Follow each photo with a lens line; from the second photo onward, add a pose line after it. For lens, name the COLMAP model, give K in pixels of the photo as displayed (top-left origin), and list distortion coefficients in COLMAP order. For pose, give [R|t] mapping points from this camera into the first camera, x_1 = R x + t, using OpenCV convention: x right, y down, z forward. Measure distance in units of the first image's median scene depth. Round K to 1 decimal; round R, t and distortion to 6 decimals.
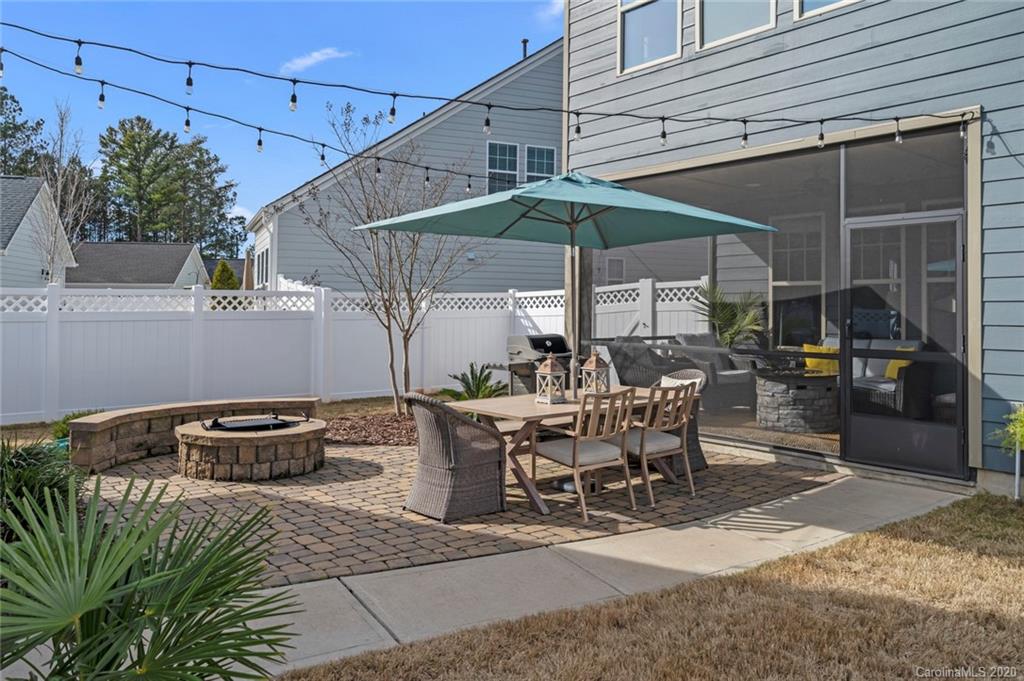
lens RADIAL K [[751.1, 0, 517.8], [0, 751.1, 280.6], [0, 0, 1]] dist [0.004299, -0.003512]
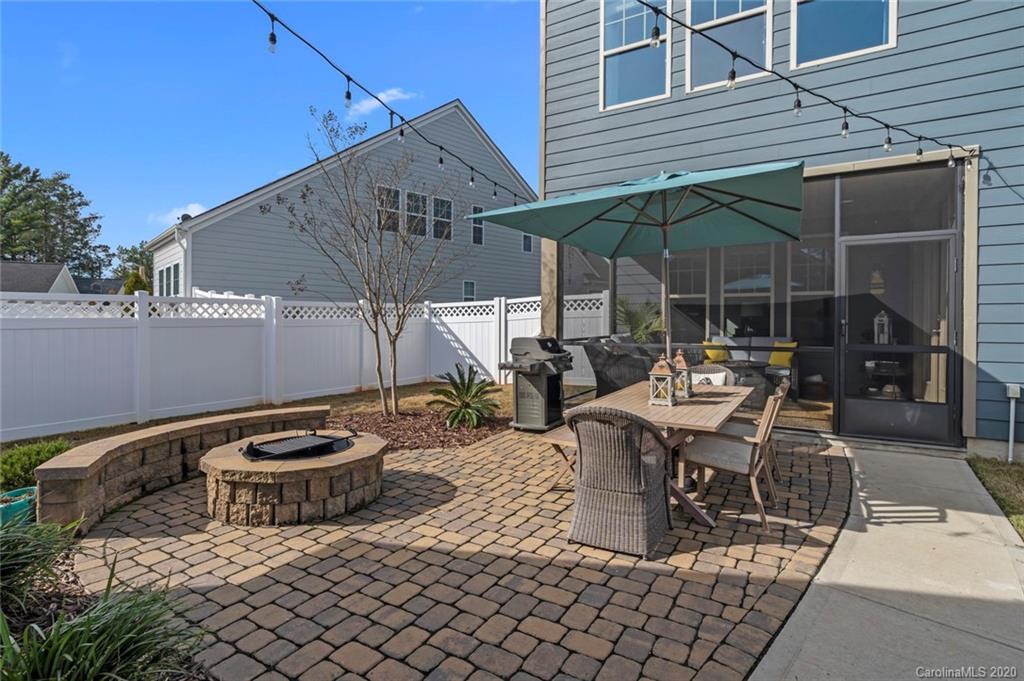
lens RADIAL K [[497.8, 0, 509.3], [0, 497.8, 317.6], [0, 0, 1]] dist [-0.002446, 0.000734]
pose [[0.942128, -0.000997, 0.335251, -0.270231], [-0.009329, 0.999530, 0.029188, 0.023510], [-0.335122, -0.030627, 0.941677, 0.337479]]
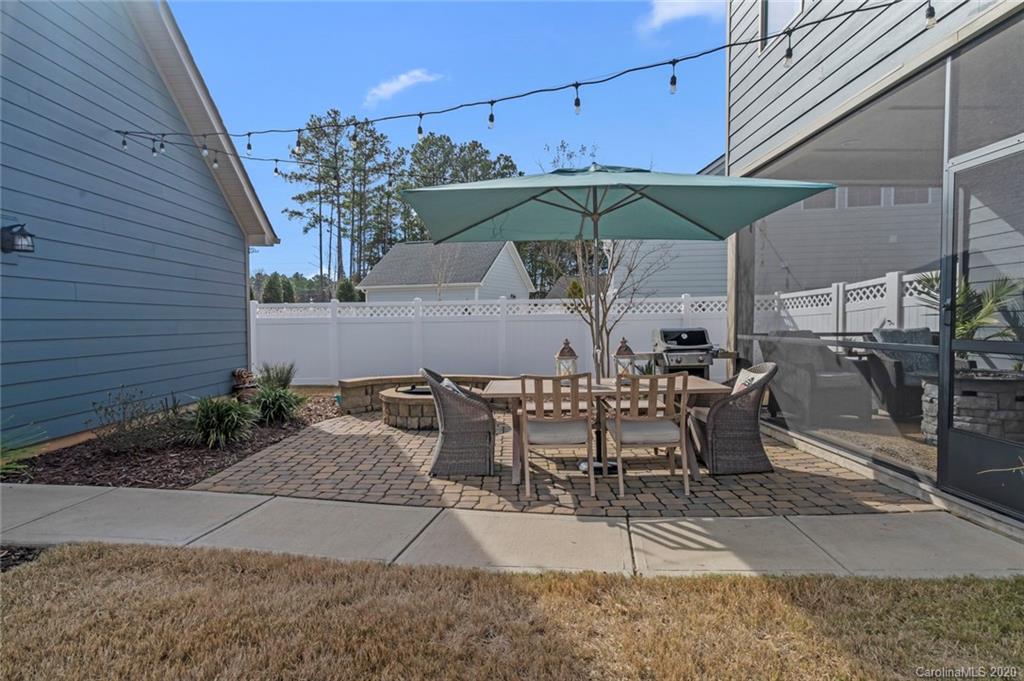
lens RADIAL K [[565.9, 0, 516.7], [0, 565.9, 331.3], [0, 0, 1]] dist [0.005982, 0.001047]
pose [[0.778882, 0.000073, -0.627171, 0.365667], [0.035001, 0.998436, 0.043584, 0.035215], [0.626193, -0.055898, 0.777661, 0.246731]]
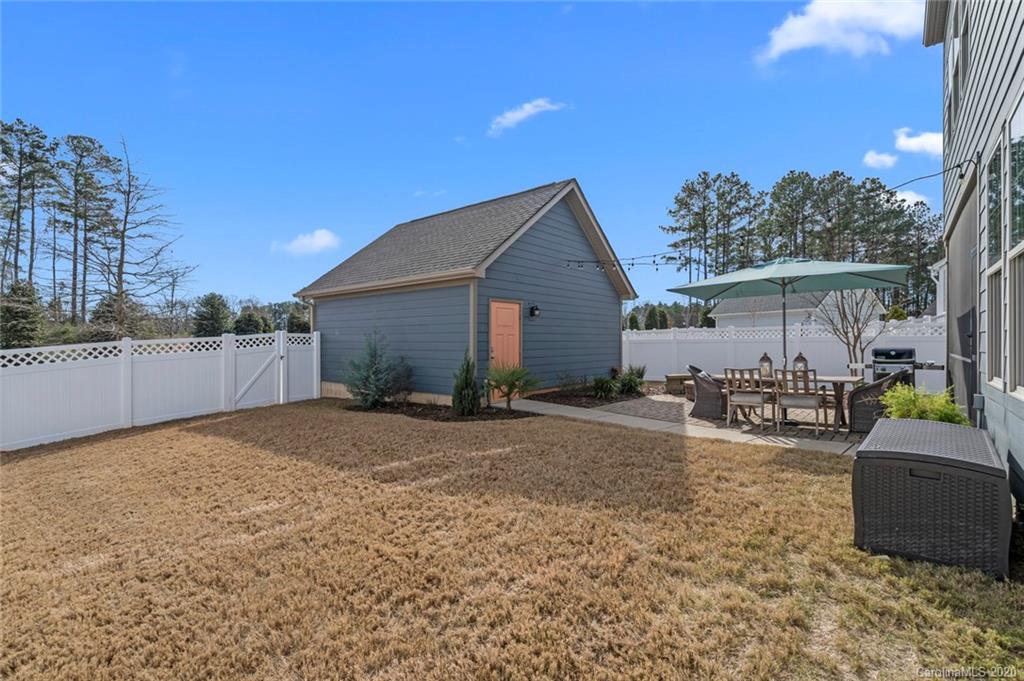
lens RADIAL K [[473.3, 0, 524.9], [0, 473.3, 347.1], [0, 0, 1]] dist [-0.001967, 0.002612]
pose [[0.209482, 0.002505, -0.977809, 0.833700], [0.042980, 0.999007, 0.011767, 0.030224], [0.976867, -0.044491, 0.209167, 0.091295]]
